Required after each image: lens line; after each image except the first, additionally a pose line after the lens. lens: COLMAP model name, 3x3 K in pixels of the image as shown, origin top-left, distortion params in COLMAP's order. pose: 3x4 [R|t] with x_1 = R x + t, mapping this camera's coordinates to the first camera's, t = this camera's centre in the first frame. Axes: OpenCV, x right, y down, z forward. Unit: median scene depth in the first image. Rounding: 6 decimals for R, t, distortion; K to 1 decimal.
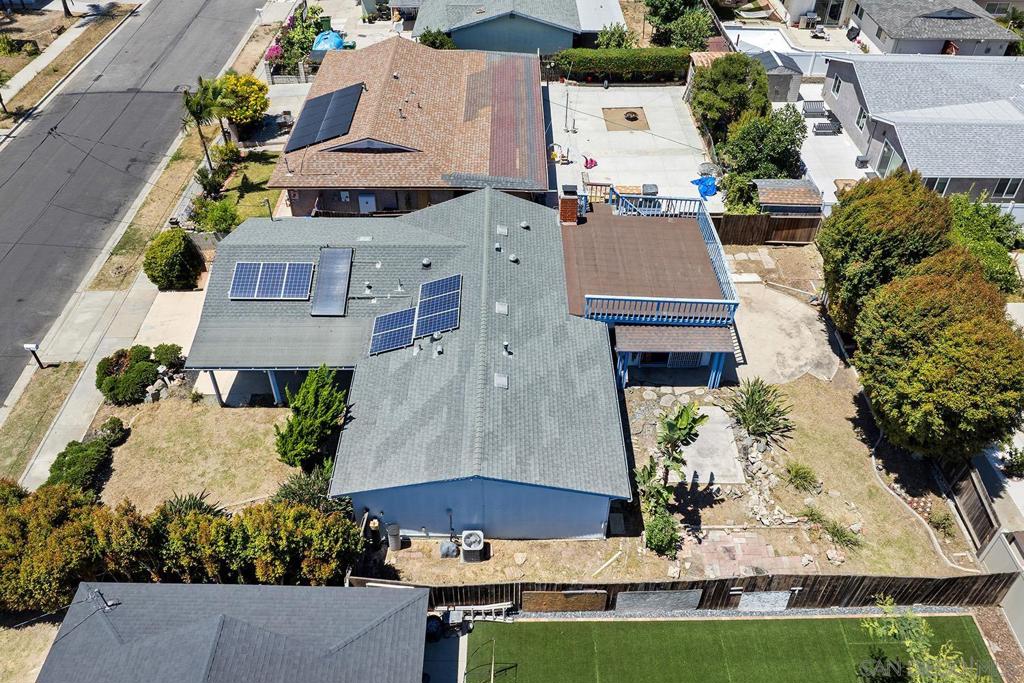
lens RADIAL K [[771.1, 0, 479.0], [0, 771.1, 339.1], [0, 0, 1]] dist [-0.030516, -0.001945]
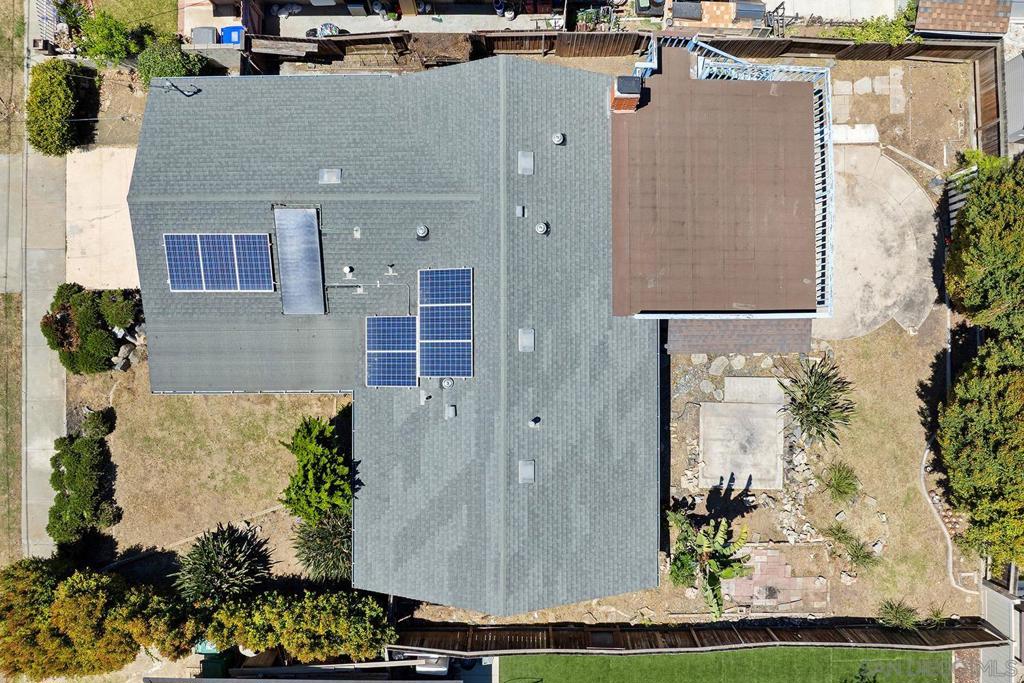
lens RADIAL K [[758.0, 0, 512.0], [0, 758.0, 341.5], [0, 0, 1]] dist [-0.033850, -0.004973]
pose [[0.999591, -0.028512, -0.002105, 0.016481], [0.020943, 0.680111, 0.732810, -0.606347], [-0.019463, -0.732554, 0.680430, 0.478814]]
